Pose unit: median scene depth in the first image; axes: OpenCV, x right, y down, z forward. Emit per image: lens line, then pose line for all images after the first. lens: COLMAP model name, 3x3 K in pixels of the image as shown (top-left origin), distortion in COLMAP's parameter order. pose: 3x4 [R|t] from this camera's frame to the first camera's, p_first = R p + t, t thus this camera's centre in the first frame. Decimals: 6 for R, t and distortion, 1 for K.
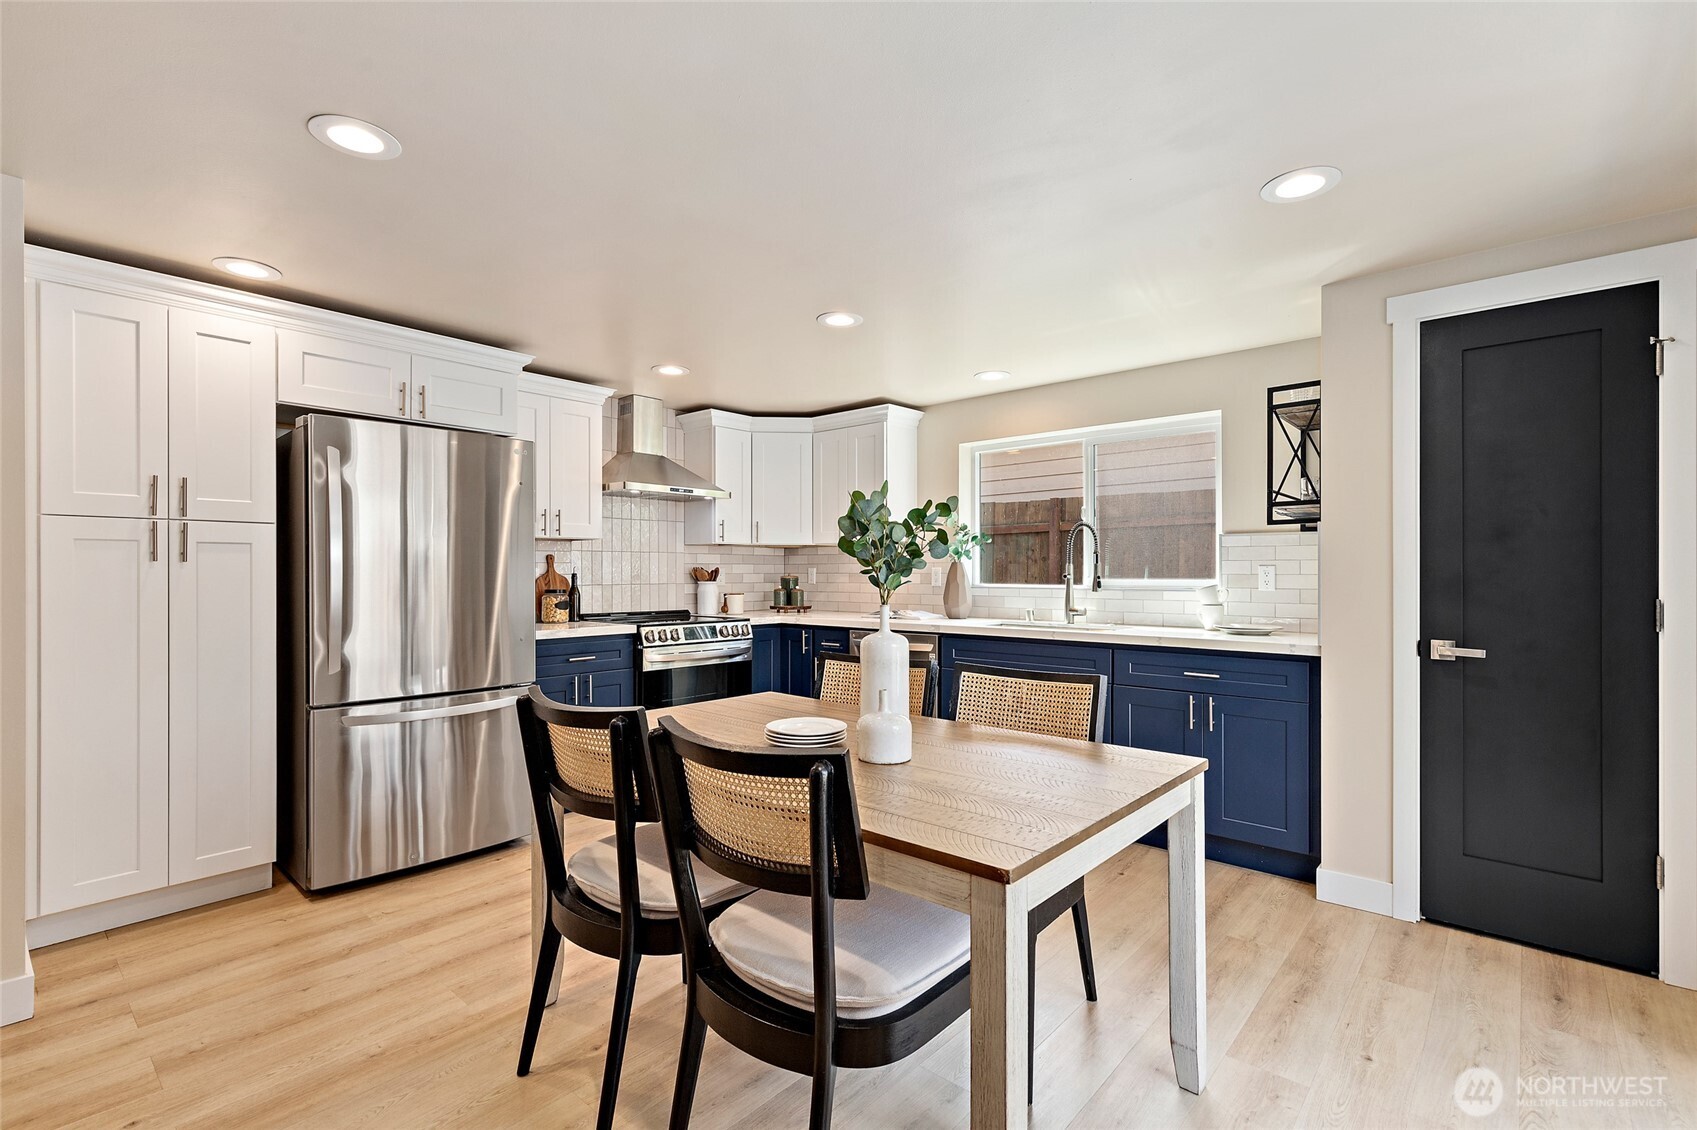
lens RADIAL K [[767.3, 0, 843.7], [0, 767.3, 577.0], [0, 0, 1]] dist [0.003955, -0.000254]
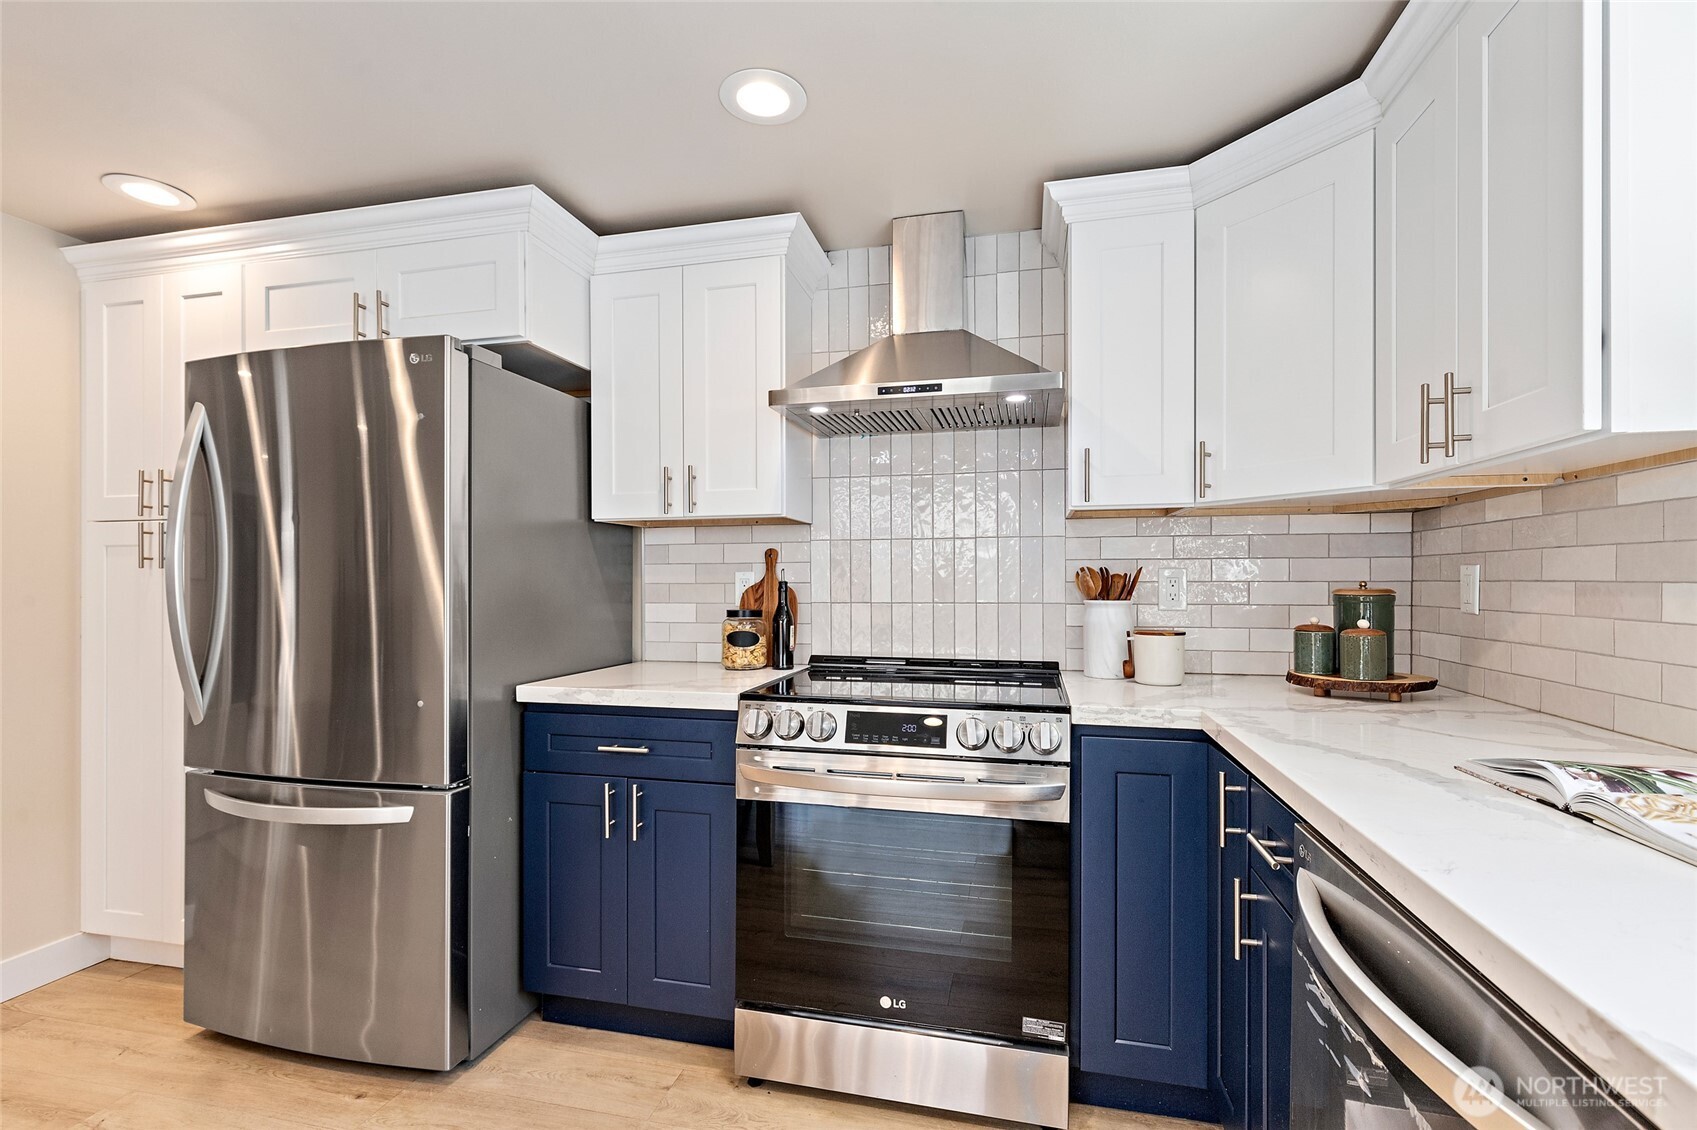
lens RADIAL K [[767.3, 0, 843.3], [0, 767.3, 581.0], [0, 0, 1]] dist [0.003955, -0.000254]
pose [[0.470395, 0.001164, -0.882455, 0.162159], [-0.003671, 0.999993, -0.000638, -0.004986], [0.882448, 0.003539, 0.470396, 0.826094]]
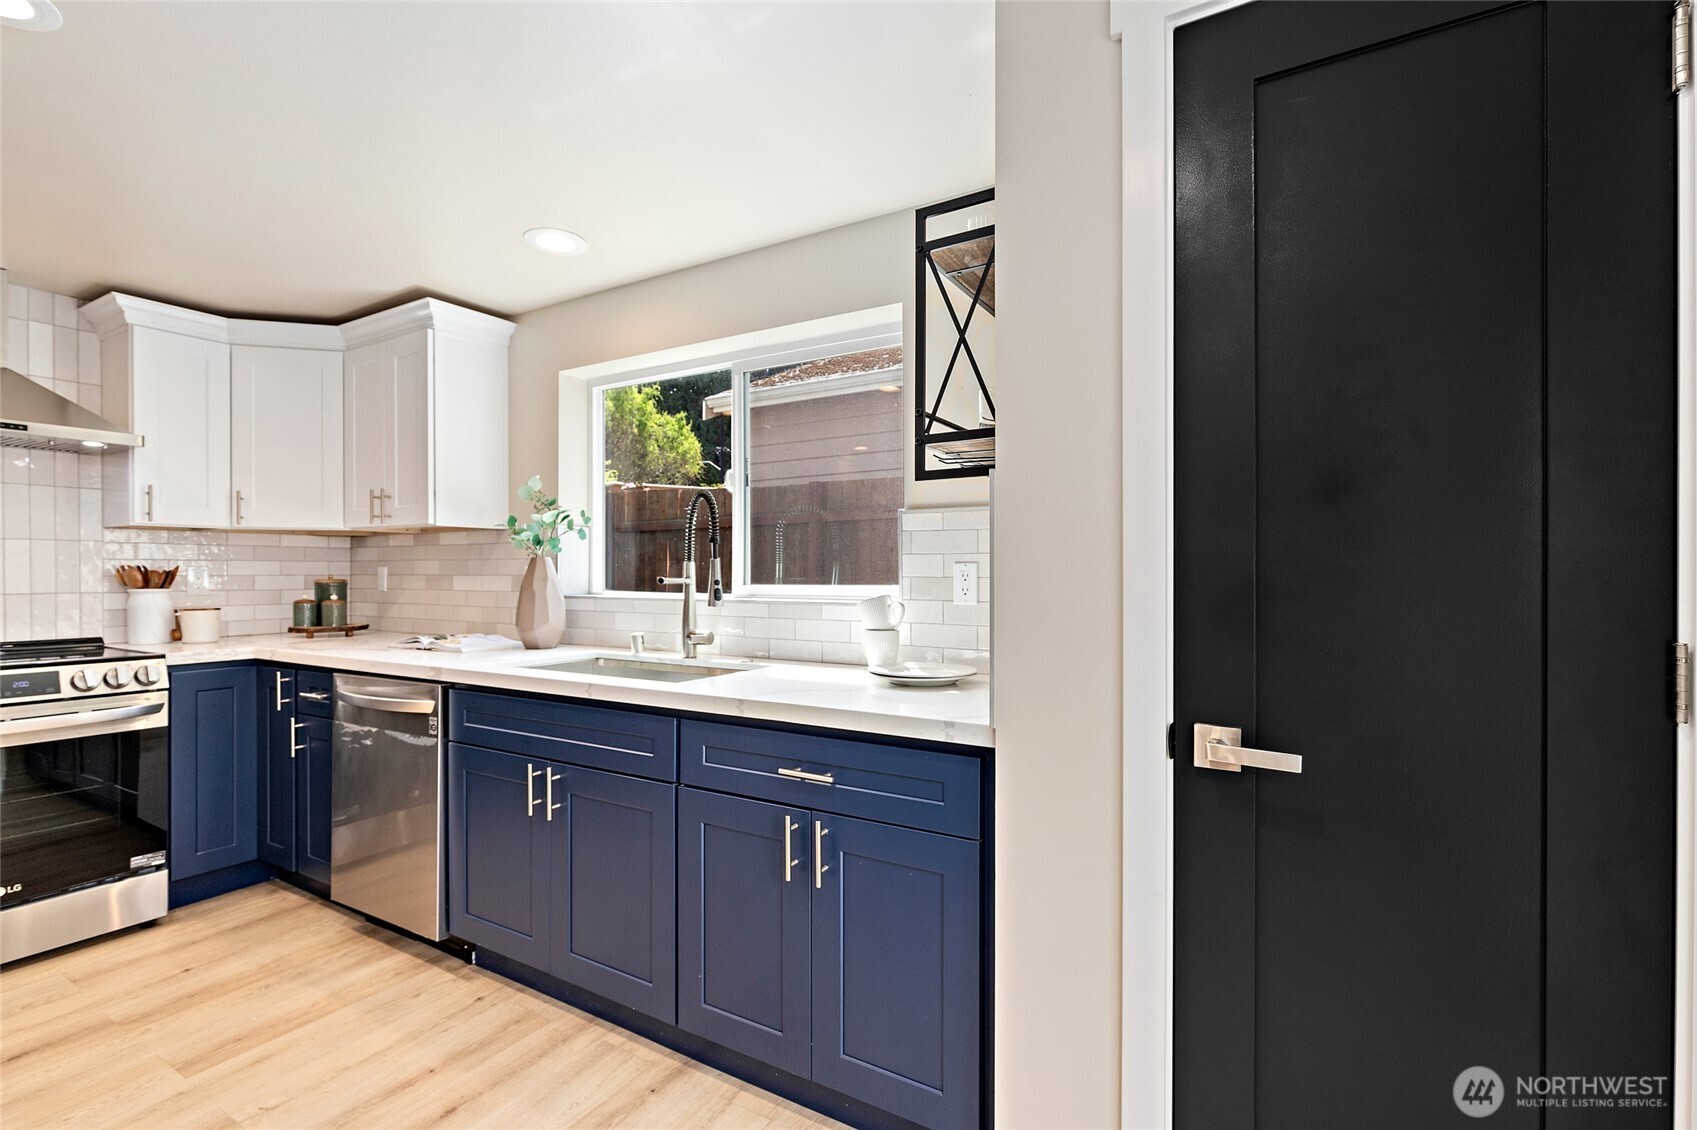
lens RADIAL K [[767.3, 0, 848.2], [0, 767.3, 576.5], [0, 0, 1]] dist [0.003955, -0.000254]
pose [[0.982401, -0.001403, 0.186777, 0.305227], [0.001616, 0.999998, -0.000987, -0.003059], [-0.186776, 0.001271, 0.982402, 0.378176]]
